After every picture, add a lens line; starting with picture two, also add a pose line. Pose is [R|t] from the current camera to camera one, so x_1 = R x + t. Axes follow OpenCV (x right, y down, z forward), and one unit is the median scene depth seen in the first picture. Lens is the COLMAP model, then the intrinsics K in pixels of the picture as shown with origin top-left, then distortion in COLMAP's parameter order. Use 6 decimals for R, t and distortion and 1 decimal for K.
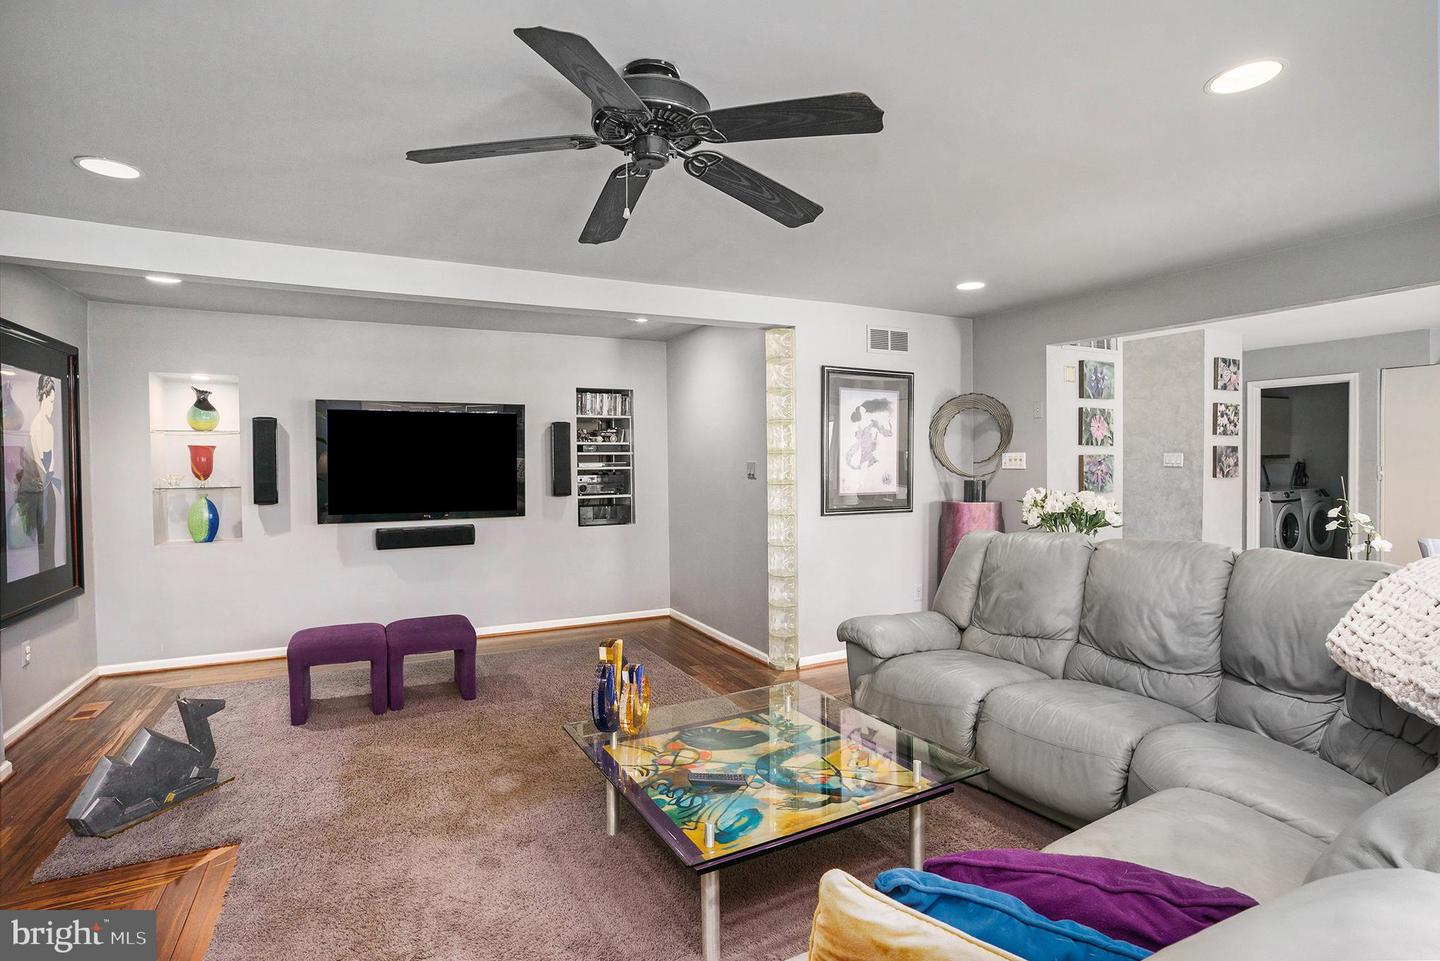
lens RADIAL K [[709.0, 0, 720.0], [0, 709.0, 480.5], [0, 0, 1]] dist [-0.080937, 0.034148]
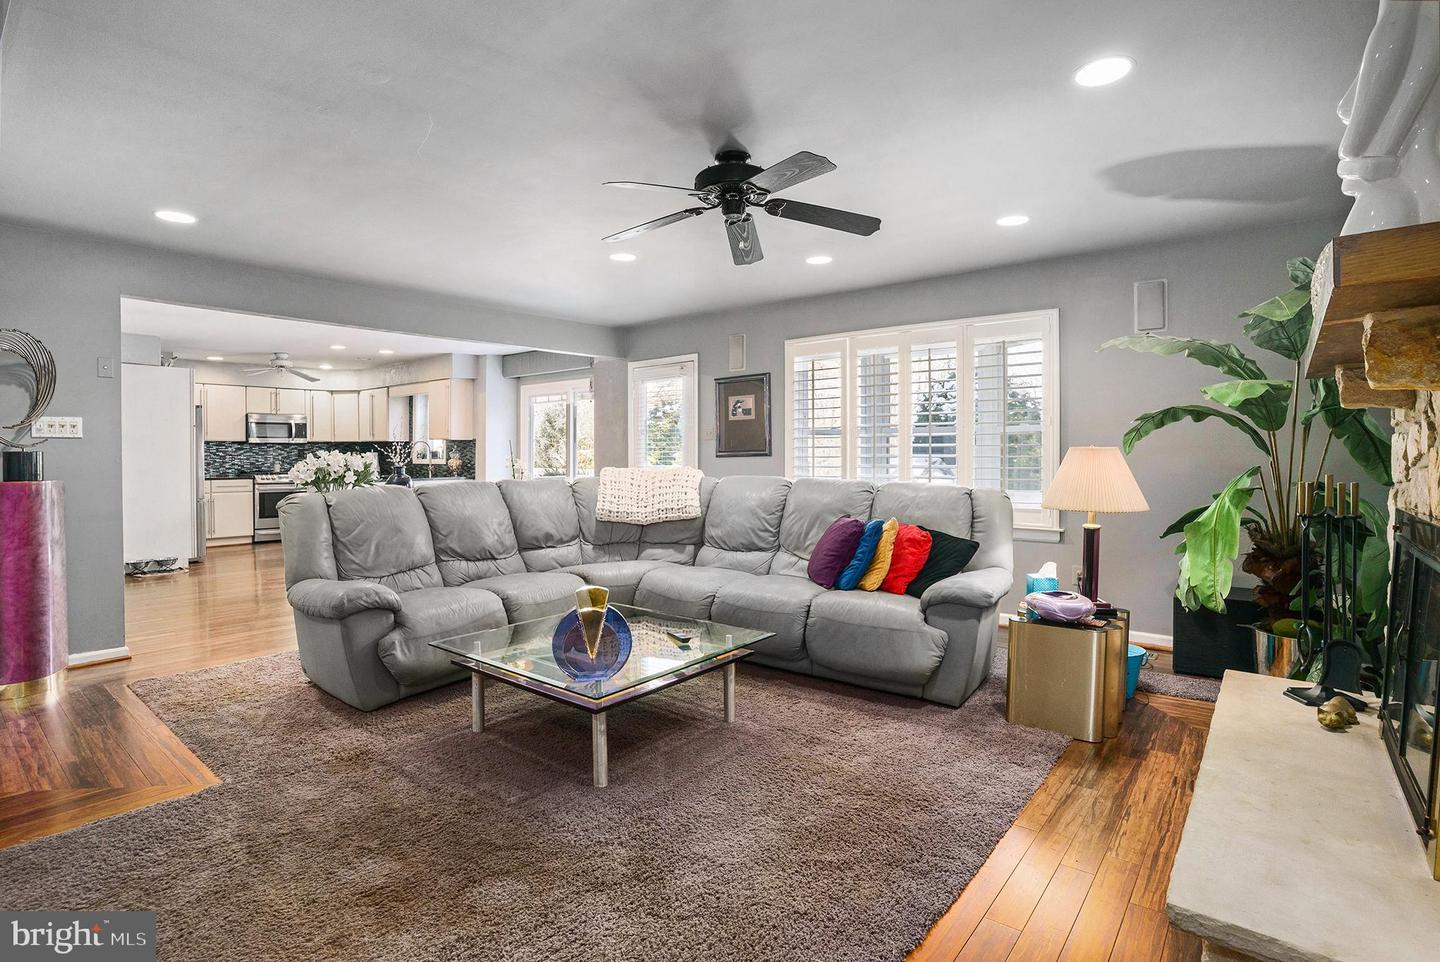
lens RADIAL K [[698.2, 0, 714.9], [0, 698.2, 473.2], [0, 0, 1]] dist [-0.036865, 0.000528]
pose [[-0.393945, -0.014872, 0.919014, -0.580568], [0.028976, 0.999171, 0.028590, 0.022310], [-0.918677, 0.037892, -0.393188, 0.634666]]
